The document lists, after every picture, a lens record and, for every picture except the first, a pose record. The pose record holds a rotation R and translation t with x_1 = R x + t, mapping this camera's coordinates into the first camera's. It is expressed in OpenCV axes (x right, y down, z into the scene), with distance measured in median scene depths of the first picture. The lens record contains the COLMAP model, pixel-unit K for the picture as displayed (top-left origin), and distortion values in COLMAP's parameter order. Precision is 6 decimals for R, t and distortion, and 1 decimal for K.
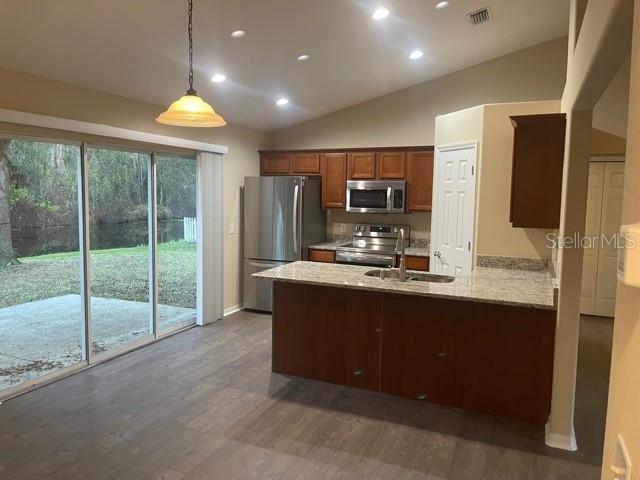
lens RADIAL K [[486.3, 0, 319.2], [0, 486.3, 235.3], [0, 0, 1]] dist [0.045400, -0.019039]
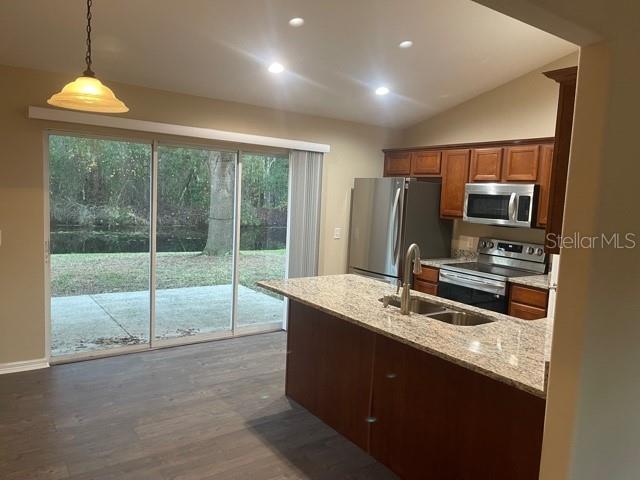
lens RADIAL K [[486.3, 0, 320.0], [0, 486.3, 244.6], [0, 0, 1]] dist [0.045400, -0.019039]
pose [[0.858658, 0.077913, -0.506593, 0.290980], [-0.077841, 0.996737, 0.021358, -0.010909], [0.506604, 0.021095, 0.861921, 0.201007]]
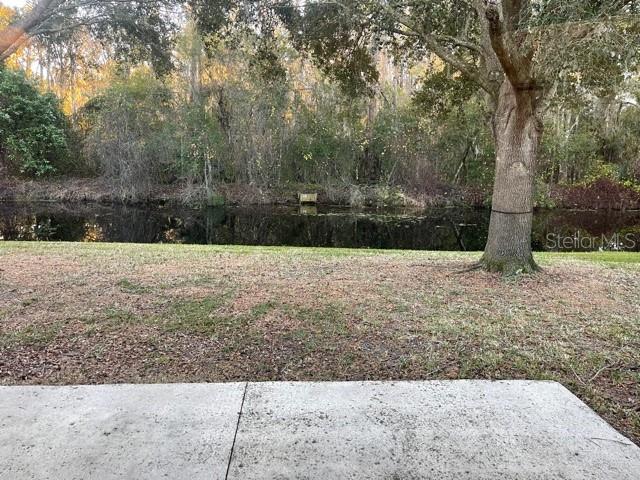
lens RADIAL K [[486.3, 0, 322.1], [0, 486.3, 238.9], [0, 0, 1]] dist [0.045400, -0.019039]
pose [[0.467932, 0.130722, -0.874043, -0.286963], [-0.082663, 0.991138, 0.103980, -0.070980], [0.879890, 0.023595, 0.474591, 0.787050]]
